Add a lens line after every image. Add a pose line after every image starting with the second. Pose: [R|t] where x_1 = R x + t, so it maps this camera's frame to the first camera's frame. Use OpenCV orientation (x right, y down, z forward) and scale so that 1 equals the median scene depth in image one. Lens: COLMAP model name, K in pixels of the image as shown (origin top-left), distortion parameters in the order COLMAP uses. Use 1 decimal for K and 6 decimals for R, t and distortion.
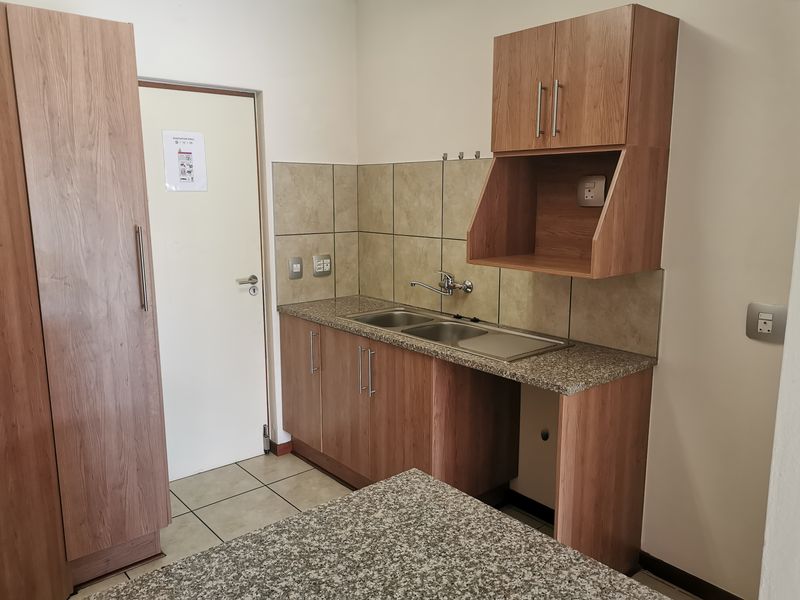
lens RADIAL K [[614.8, 0, 400.3], [0, 614.8, 297.2], [0, 0, 1]] dist [0.047102, -0.040383]
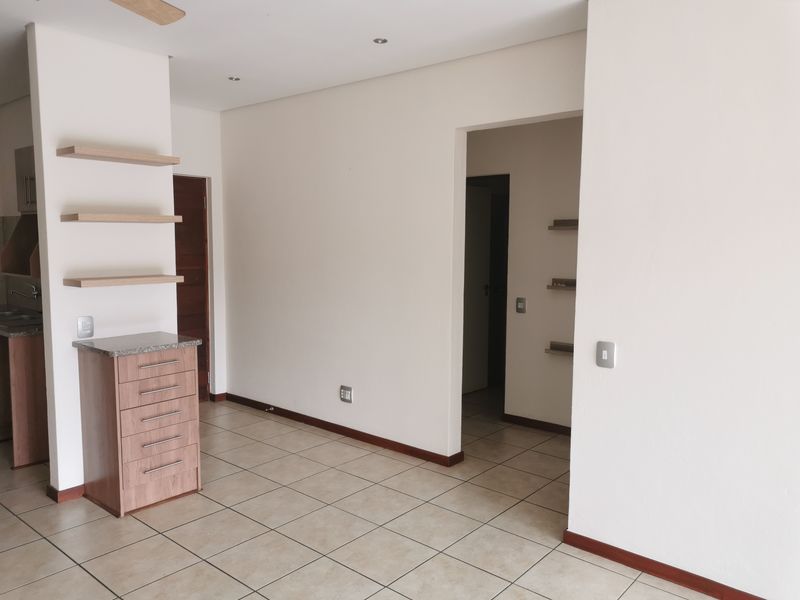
lens RADIAL K [[614.8, 0, 400.3], [0, 614.8, 297.2], [0, 0, 1]] dist [0.047102, -0.040383]
pose [[0.987542, -0.005533, 0.157259, 1.061395], [0.018011, 0.996788, -0.078036, 0.188211], [-0.156322, 0.079896, 0.984469, -1.014403]]
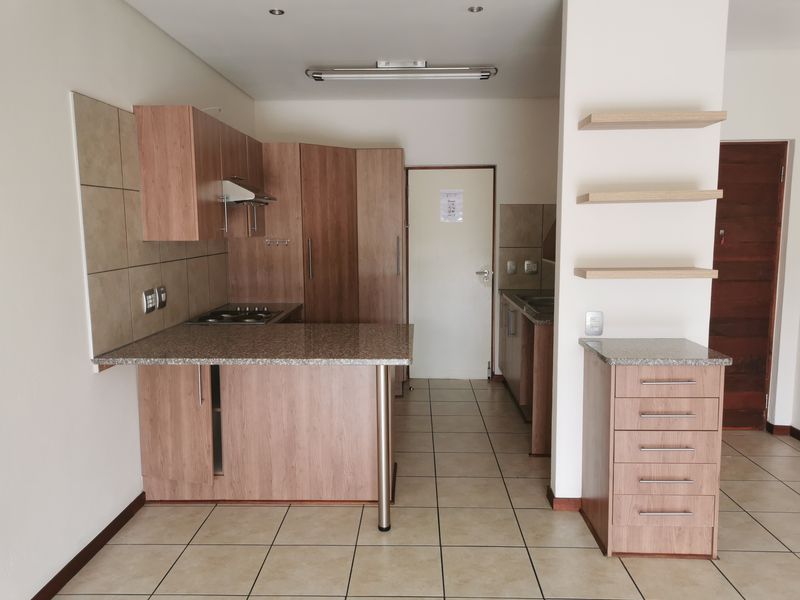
lens RADIAL K [[614.8, 0, 400.3], [0, 614.8, 297.2], [0, 0, 1]] dist [0.047102, -0.040383]
pose [[0.740351, 0.076303, -0.667876, 1.114867], [-0.113882, 0.993412, -0.012745, 0.134283], [0.662504, 0.085495, 0.744163, -0.644986]]
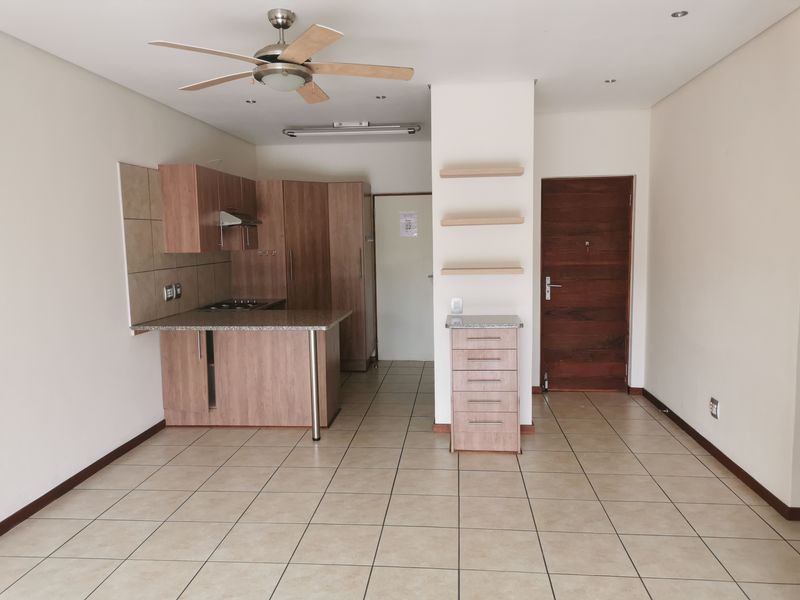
lens RADIAL K [[614.8, 0, 400.3], [0, 614.8, 297.2], [0, 0, 1]] dist [0.047102, -0.040383]
pose [[0.695886, 0.060590, -0.715592, 1.869012], [-0.111543, 0.993461, -0.024354, 0.170205], [0.709437, 0.096767, 0.698094, -0.905061]]
